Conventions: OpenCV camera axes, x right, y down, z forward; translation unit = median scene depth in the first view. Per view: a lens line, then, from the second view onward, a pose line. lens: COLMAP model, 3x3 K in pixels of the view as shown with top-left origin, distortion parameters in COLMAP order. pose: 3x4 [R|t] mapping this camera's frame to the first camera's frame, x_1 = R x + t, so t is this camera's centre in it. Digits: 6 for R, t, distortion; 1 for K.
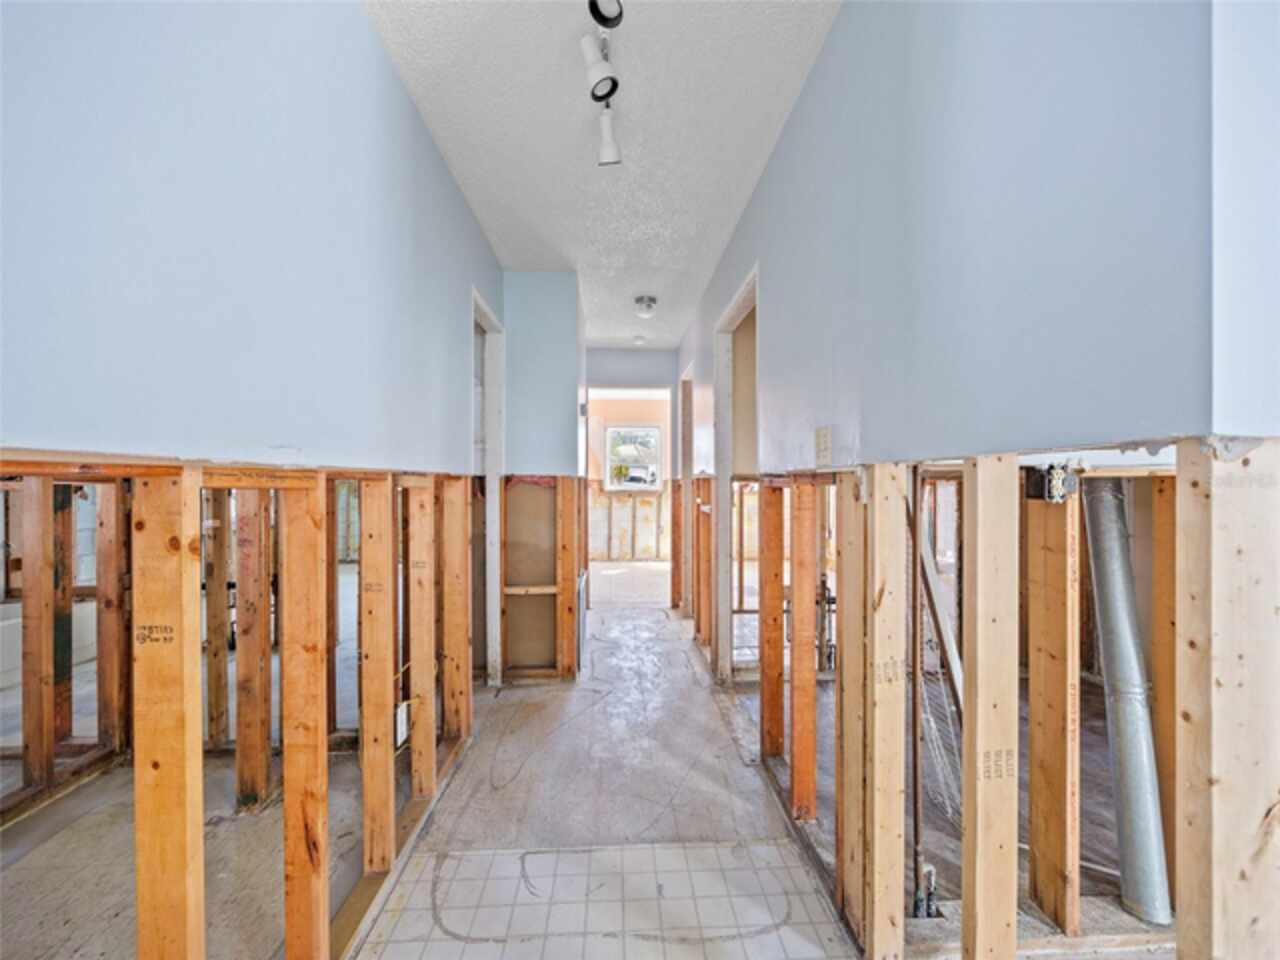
lens RADIAL K [[513.9, 0, 630.0], [0, 513.9, 480.1], [0, 0, 1]] dist [-0.001404, -0.000400]
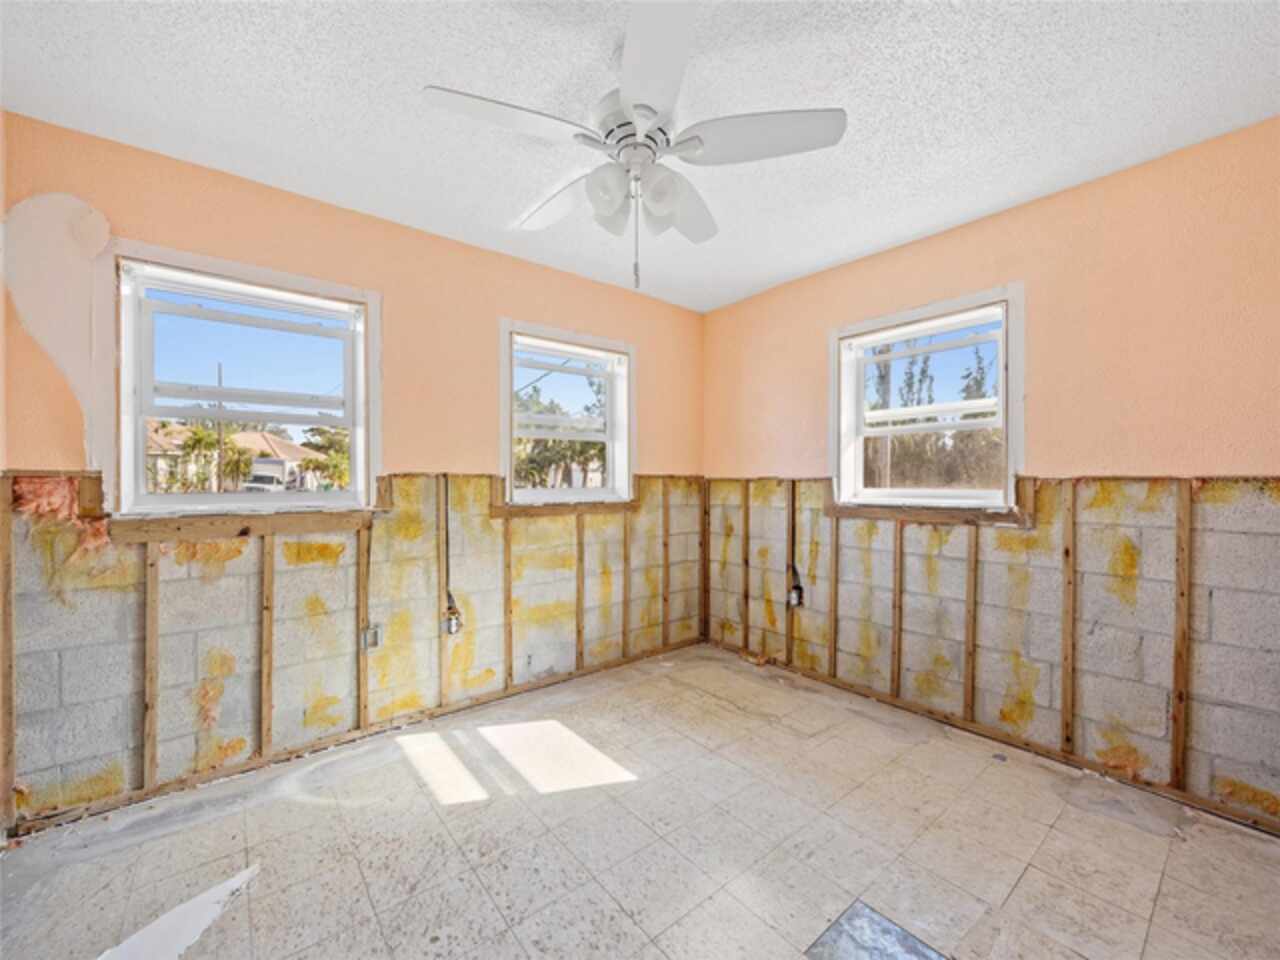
lens RADIAL K [[513.9, 0, 643.0], [0, 513.9, 484.9], [0, 0, 1]] dist [-0.001404, -0.000400]
pose [[0.797511, -0.009018, 0.603237, 0.010933], [0.003327, 0.999939, 0.010550, 0.007557], [-0.603295, -0.006407, 0.797492, 1.419227]]
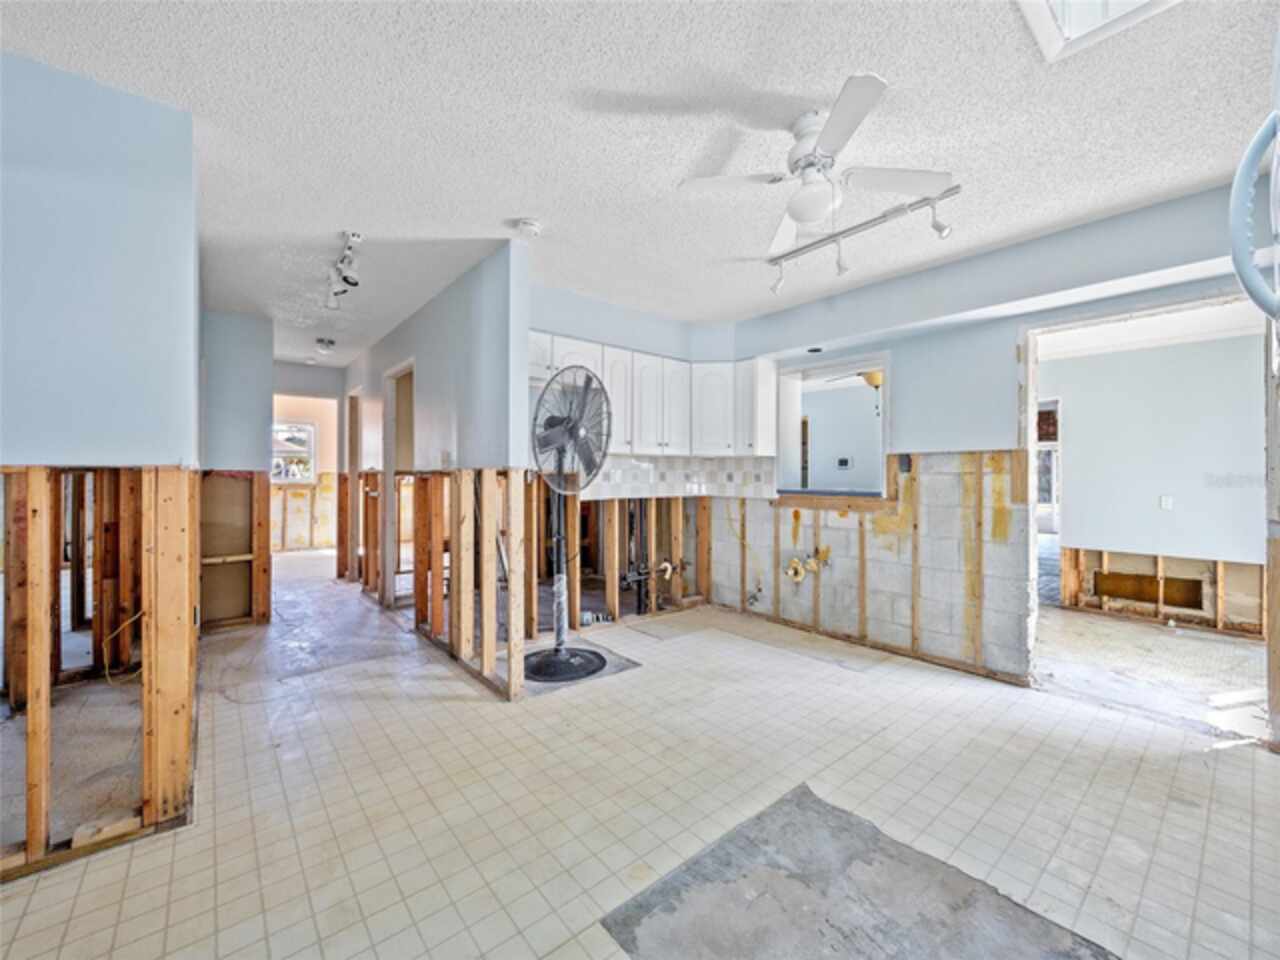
lens RADIAL K [[513.9, 0, 645.9], [0, 513.9, 473.8], [0, 0, 1]] dist [-0.001404, -0.000400]
pose [[0.781376, 0.001913, 0.624057, -0.148903], [-0.002957, 0.999995, 0.000637, -0.004233], [-0.624053, -0.002344, 0.781379, -0.568137]]
